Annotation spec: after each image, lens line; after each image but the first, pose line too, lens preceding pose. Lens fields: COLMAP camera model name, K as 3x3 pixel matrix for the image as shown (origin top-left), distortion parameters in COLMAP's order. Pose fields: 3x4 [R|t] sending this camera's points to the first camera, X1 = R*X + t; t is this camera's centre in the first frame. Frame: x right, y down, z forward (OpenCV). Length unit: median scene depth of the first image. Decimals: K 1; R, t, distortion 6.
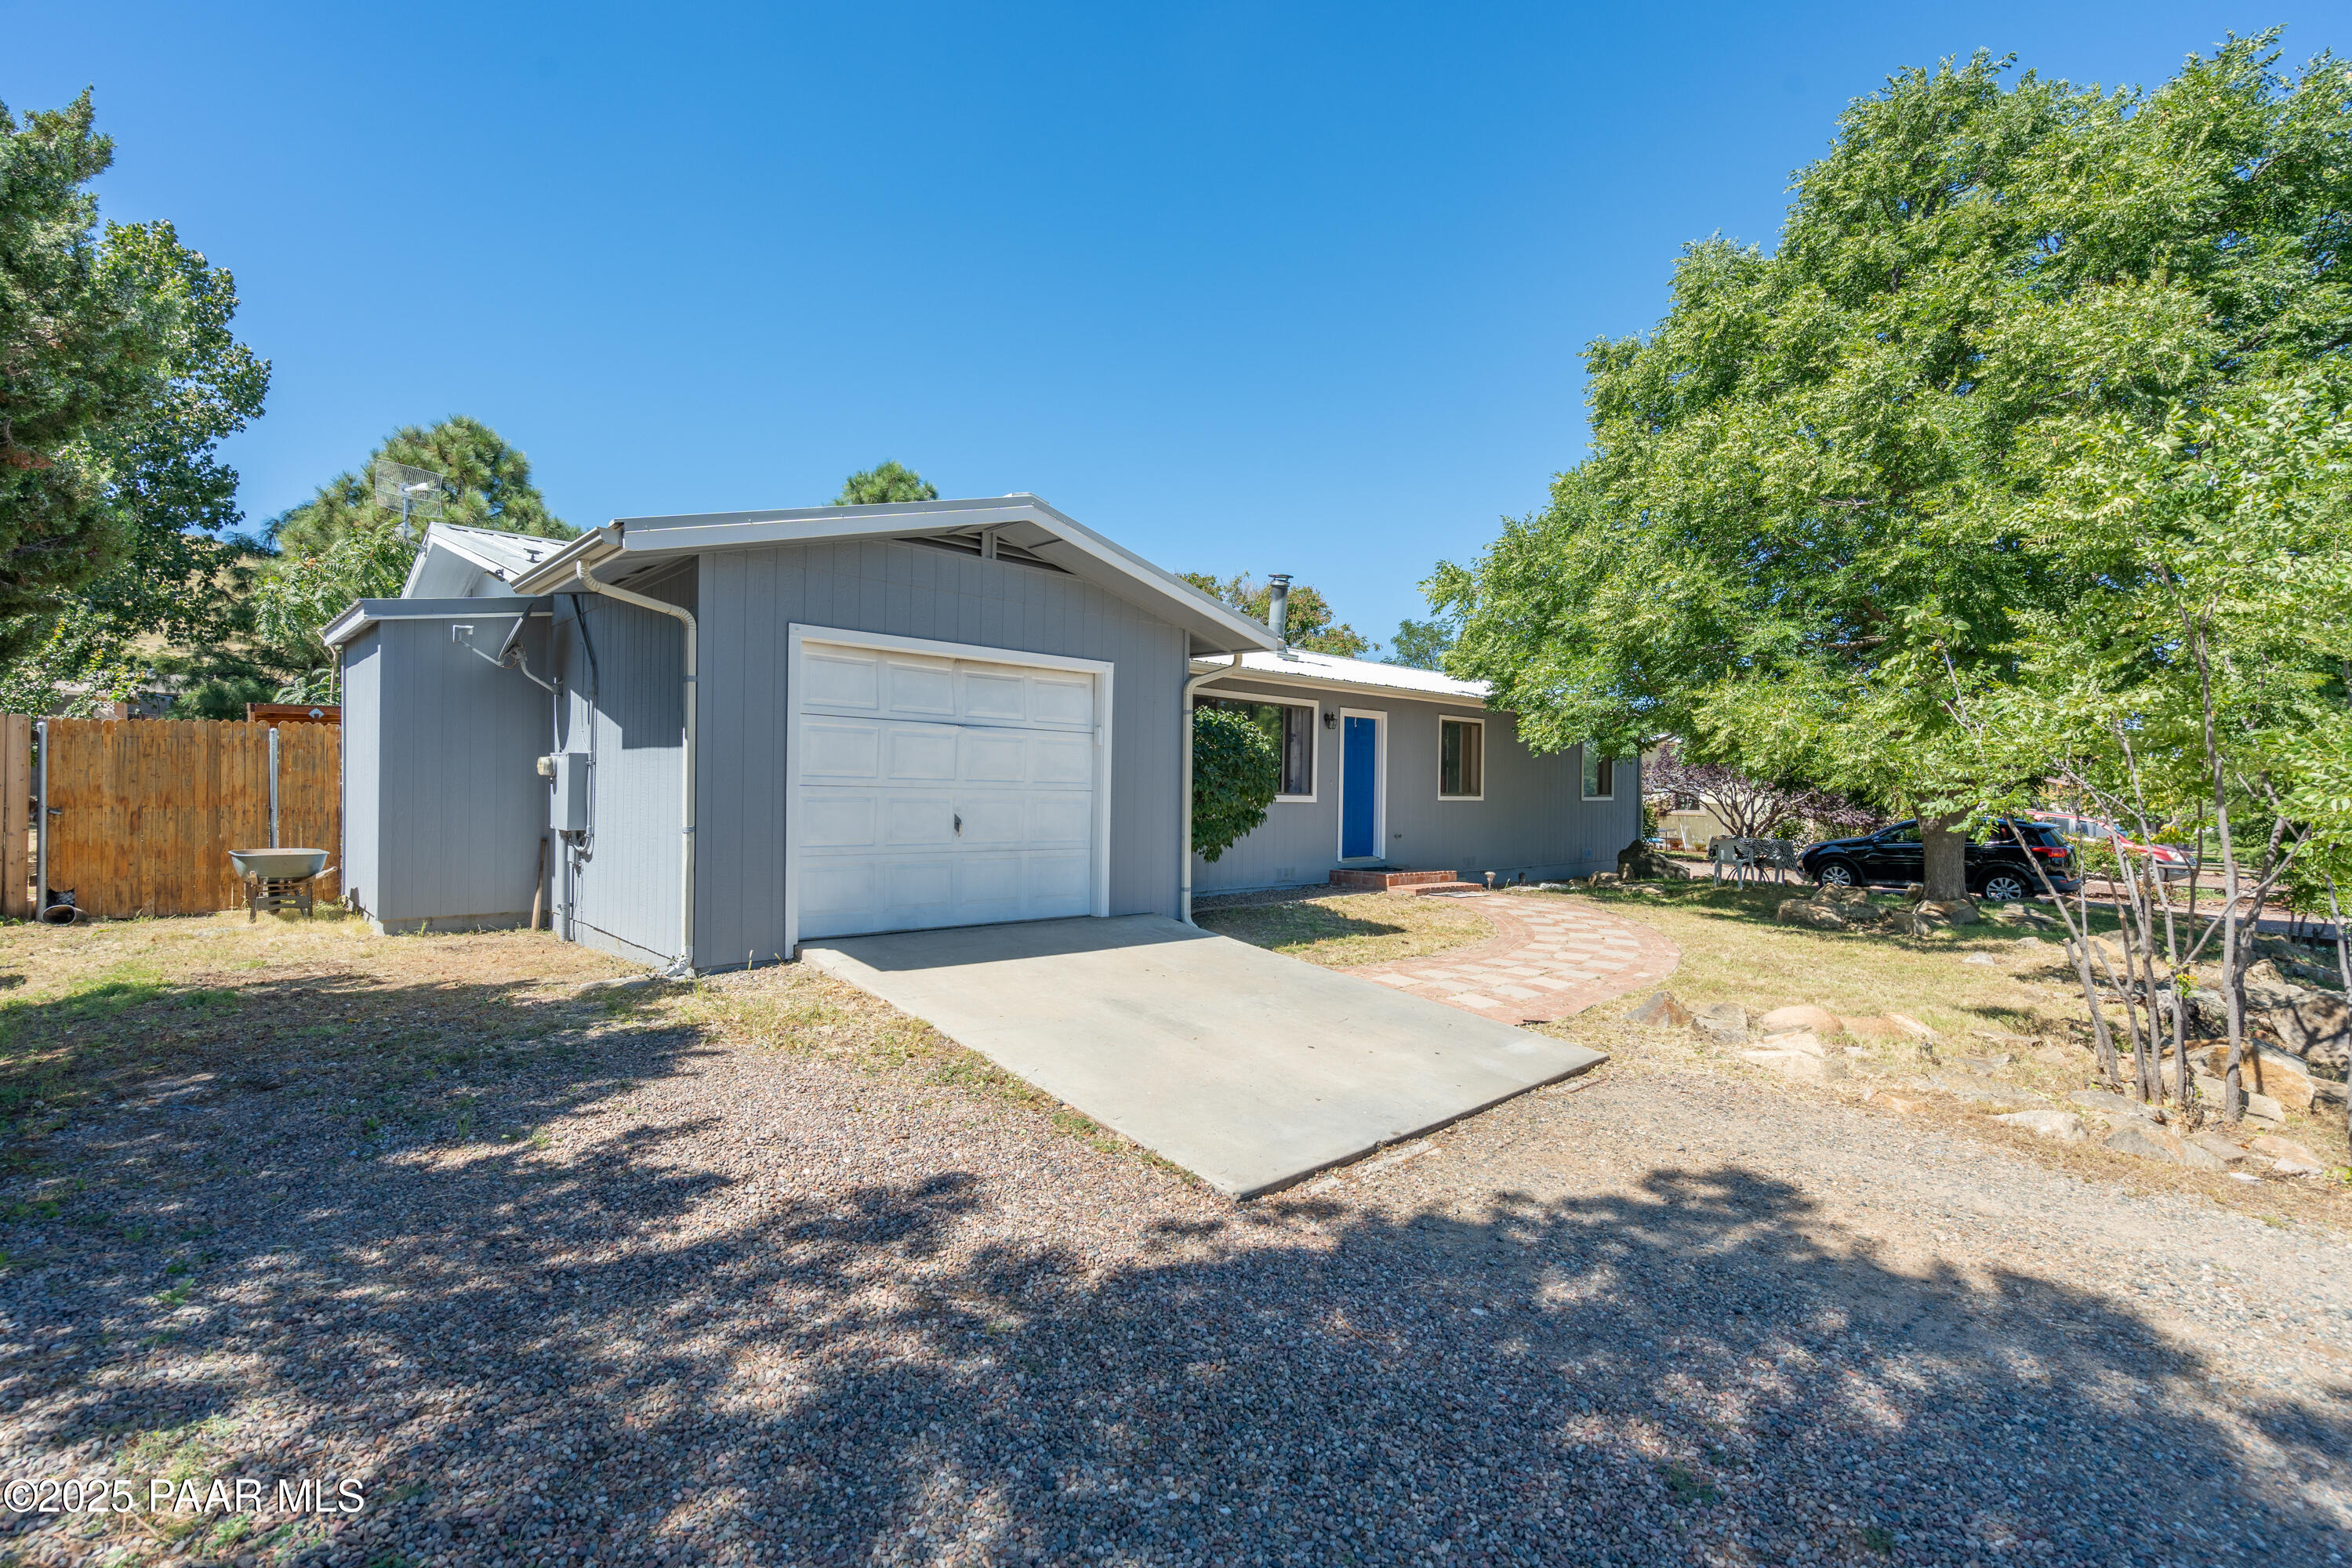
lens RADIAL K [[1061.1, 0, 1174.5], [0, 1061.1, 785.0], [0, 0, 1]] dist [-0.009867, 0.002342]
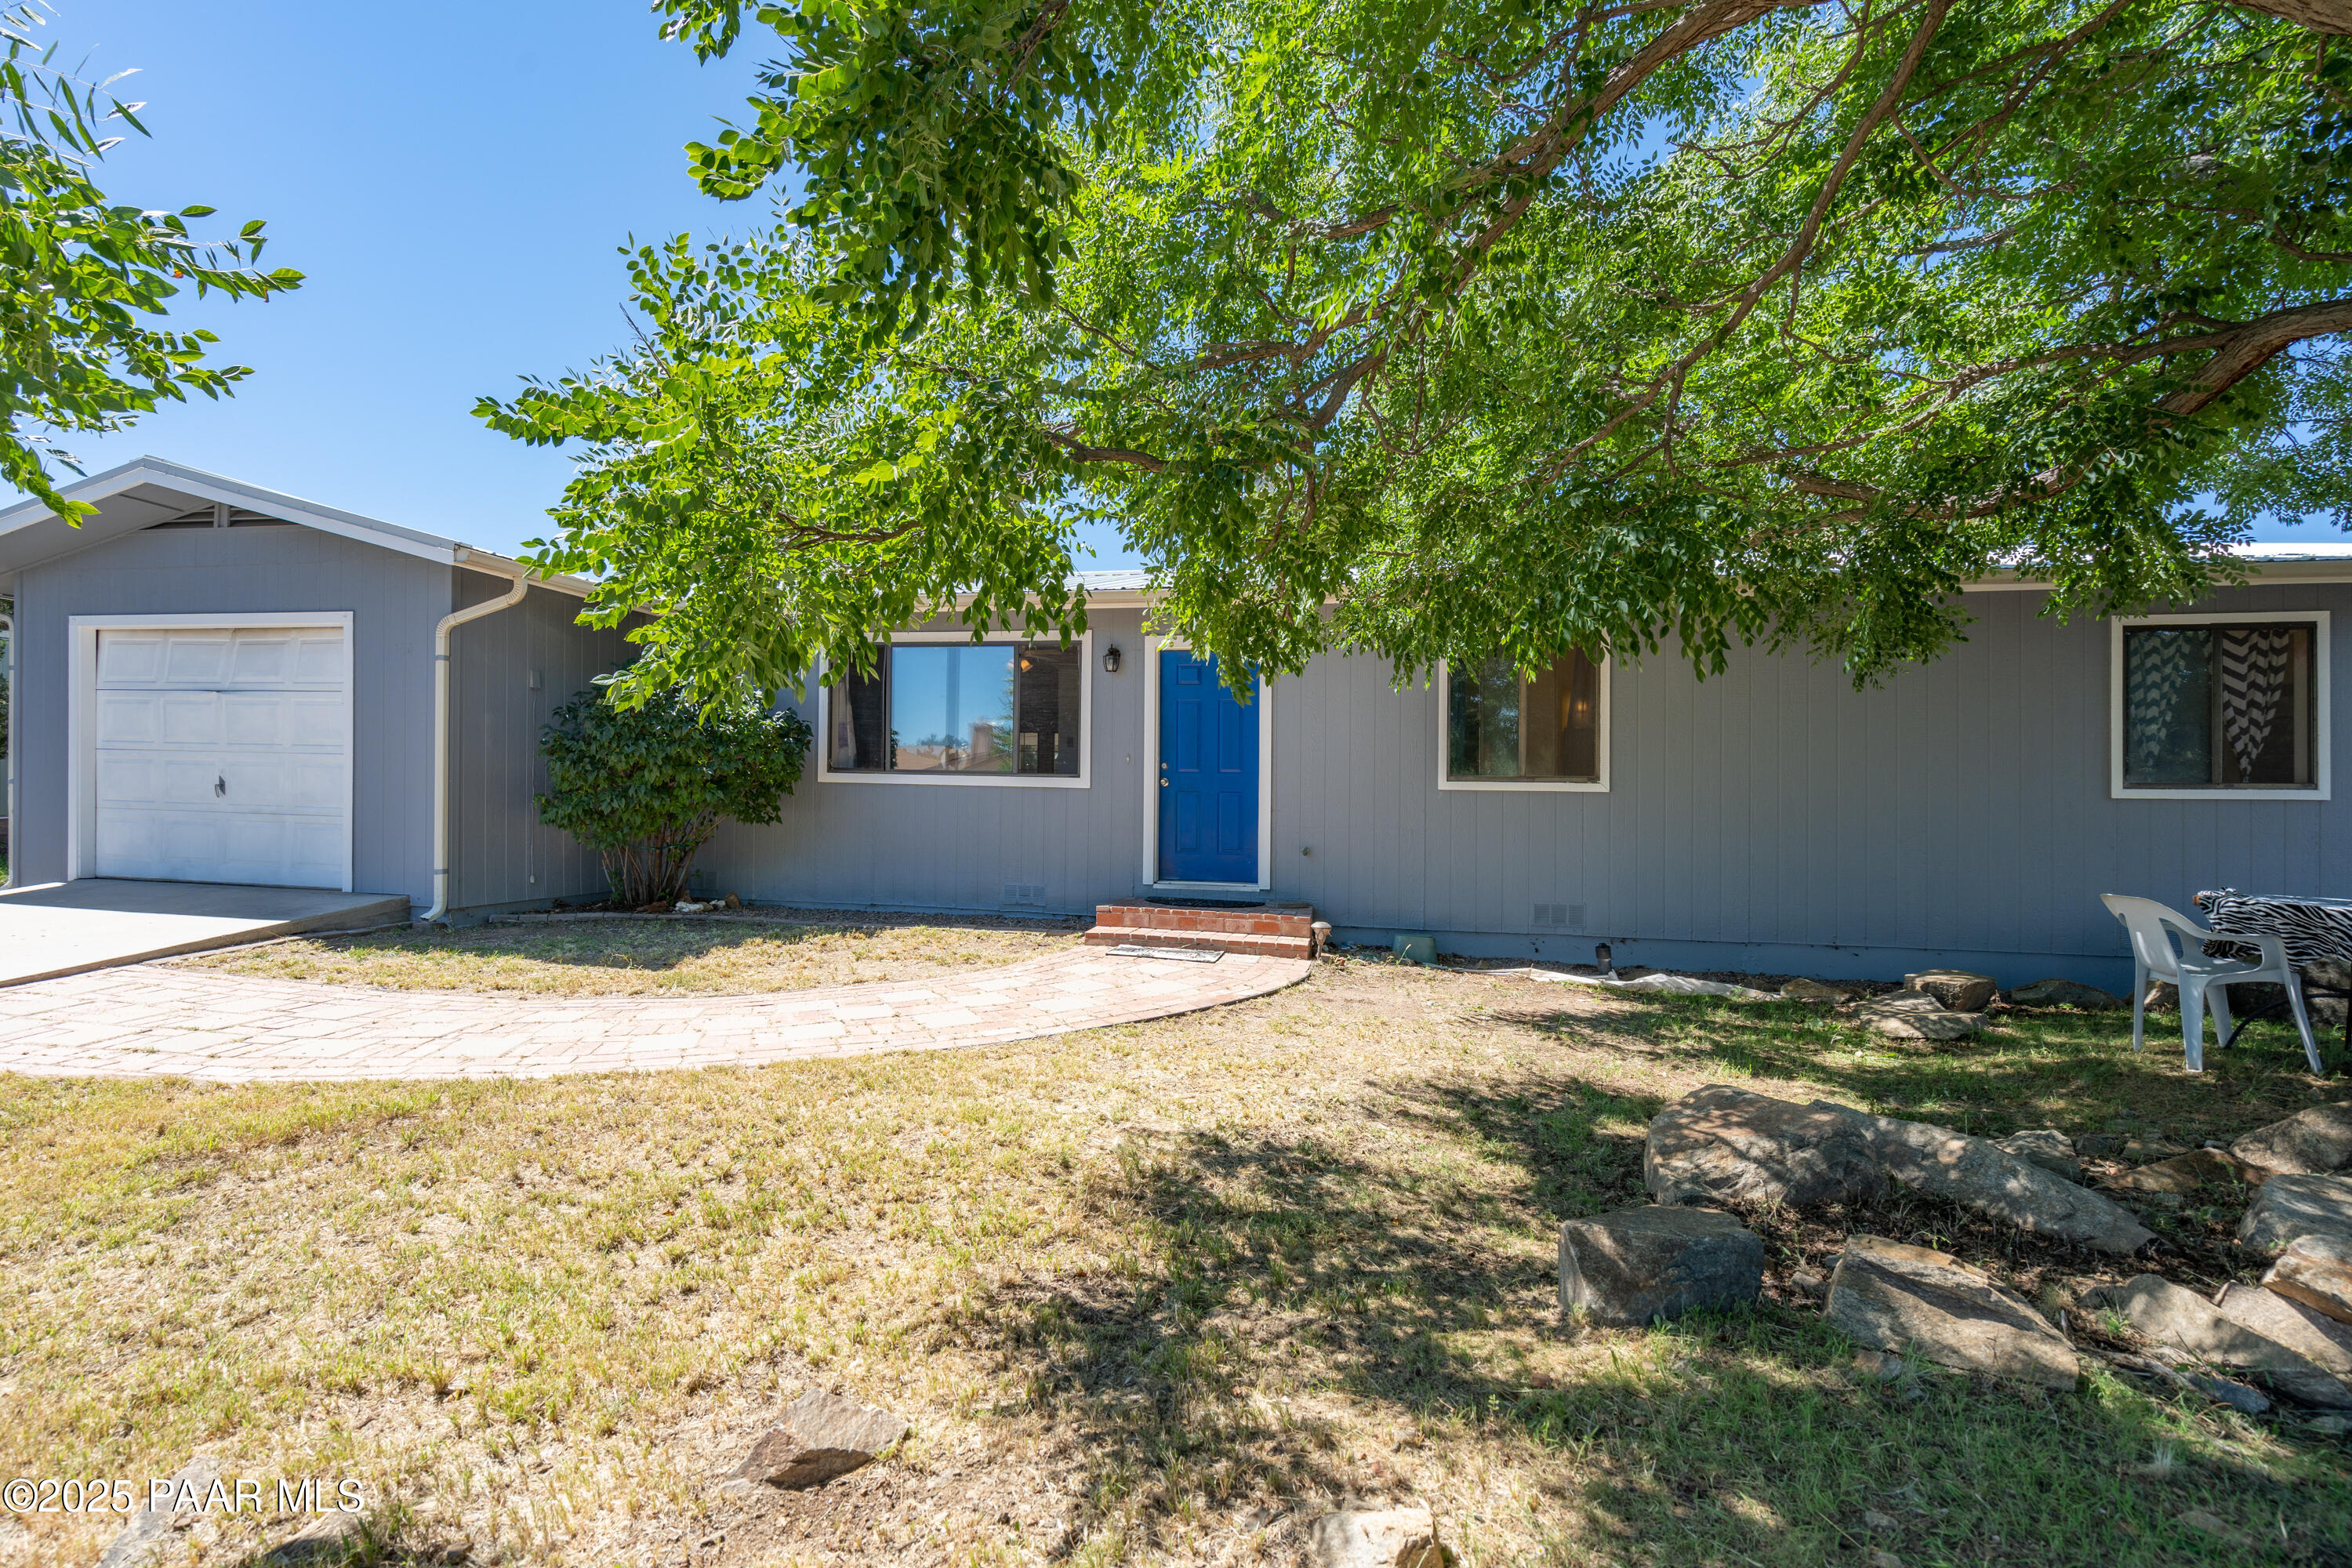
lens RADIAL K [[1061.1, 0, 1175.0], [0, 1061.1, 793.6], [0, 0, 1]] dist [-0.009867, 0.002342]
pose [[0.581291, -0.009756, -0.813637, 1.191355], [-0.010049, 0.999766, -0.019167, 0.055290], [0.813634, 0.019318, 0.581057, 1.160096]]
